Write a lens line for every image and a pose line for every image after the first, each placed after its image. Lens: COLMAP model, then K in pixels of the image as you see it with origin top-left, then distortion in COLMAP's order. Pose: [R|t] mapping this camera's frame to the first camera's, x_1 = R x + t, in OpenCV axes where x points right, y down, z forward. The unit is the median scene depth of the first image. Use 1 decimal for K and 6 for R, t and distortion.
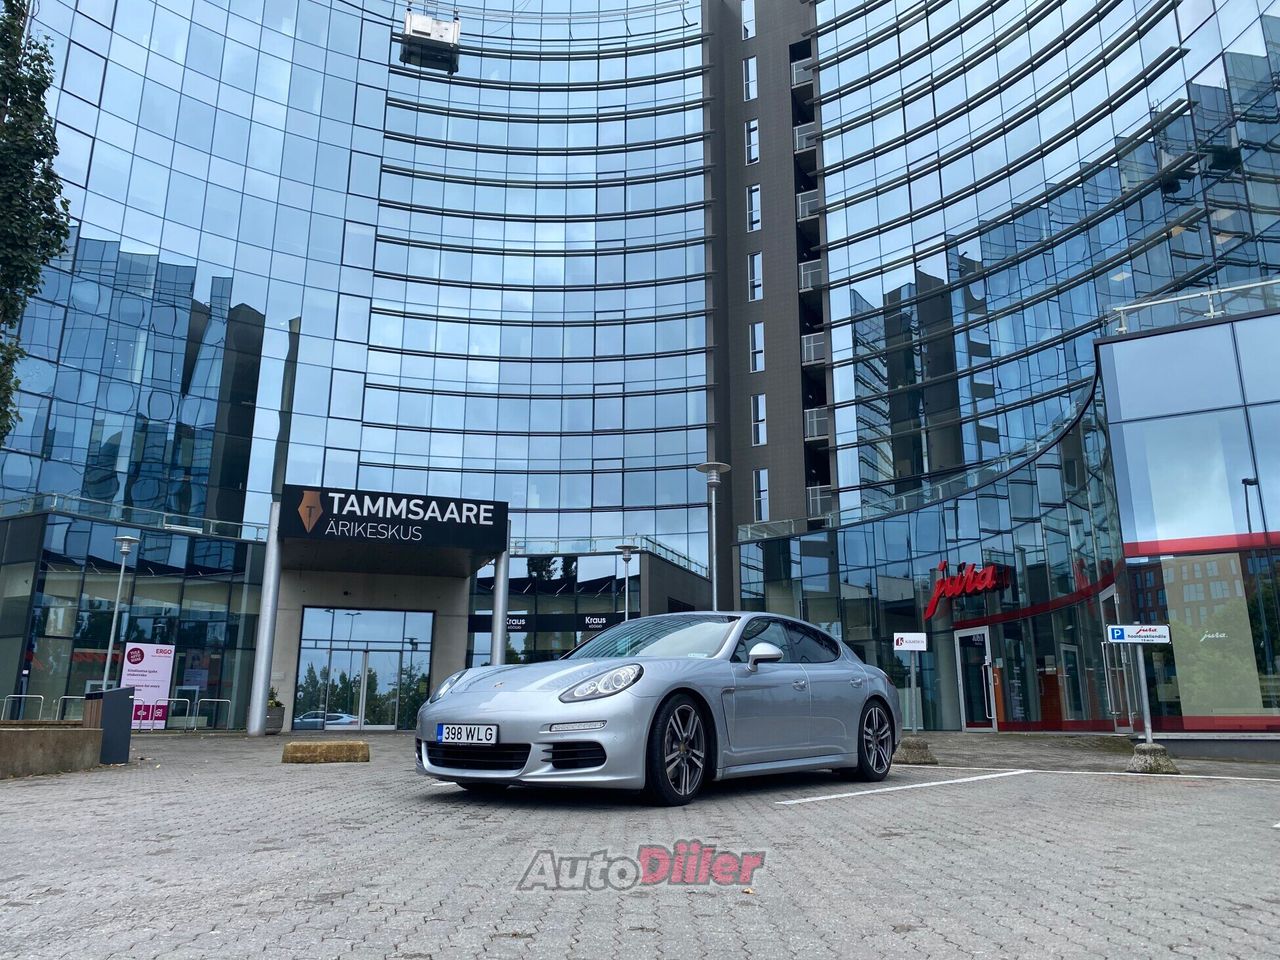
lens RADIAL K [[965.2, 0, 640.0], [0, 965.2, 480.0], [0, 0, 1]] dist [0.169921, -0.538559]
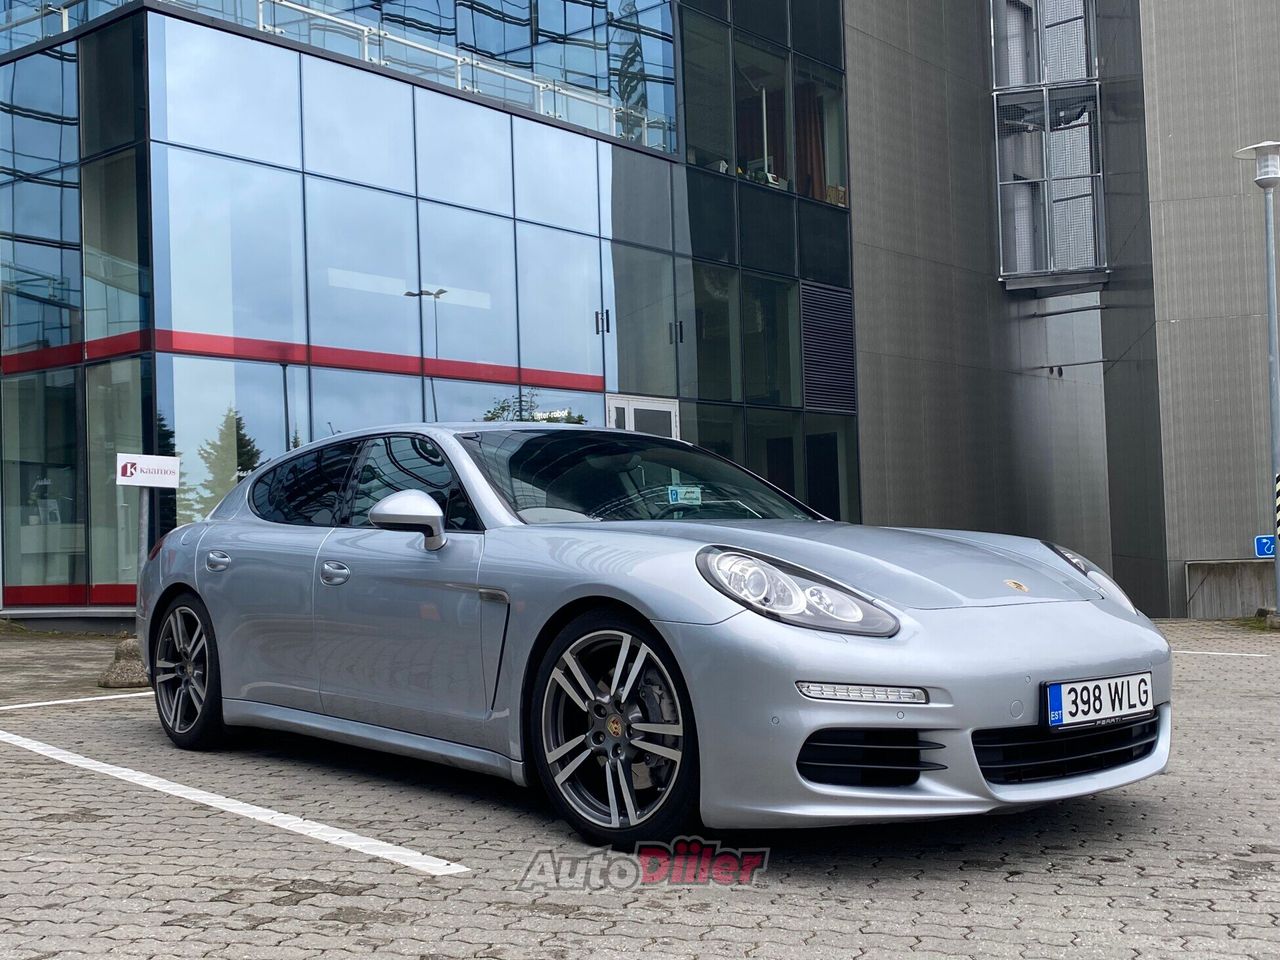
lens RADIAL K [[1395.6, 0, 616.4], [0, 1395.6, 487.7], [0, 0, 1]] dist [0.146639, -0.407243]
pose [[0.225111, 0.026222, 0.973980, -0.206765], [-0.206264, 0.978264, 0.021335, 0.048038], [-0.952250, -0.205700, 0.225627, 0.262651]]
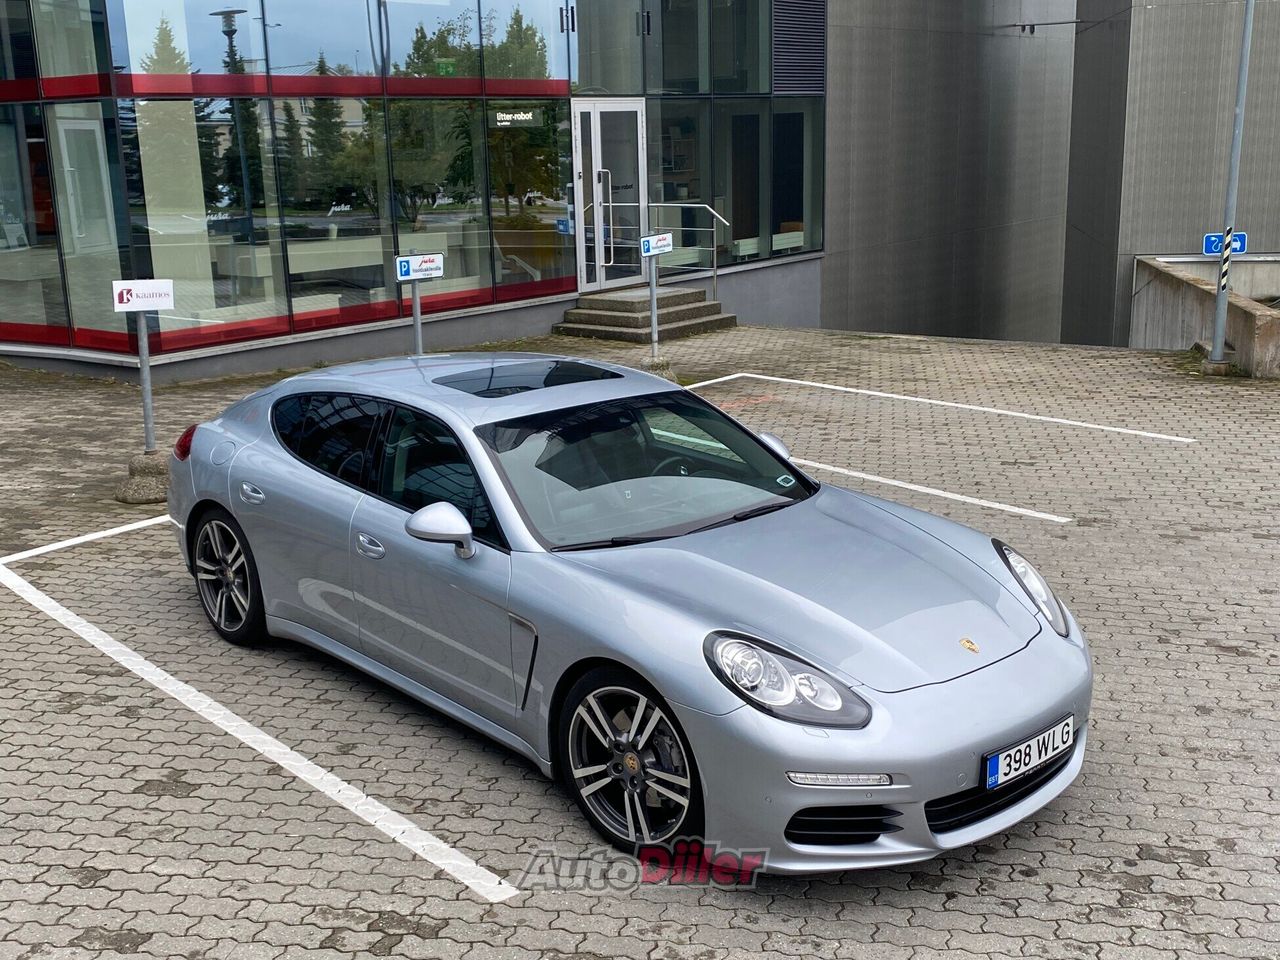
lens RADIAL K [[1395.6, 0, 616.4], [0, 1395.6, 487.7], [0, 0, 1]] dist [0.146639, -0.407243]
pose [[0.190570, -0.253386, 0.948408, -0.224788], [-0.212117, 0.932662, 0.291801, -0.013547], [-0.958483, -0.256783, 0.123990, 0.281147]]
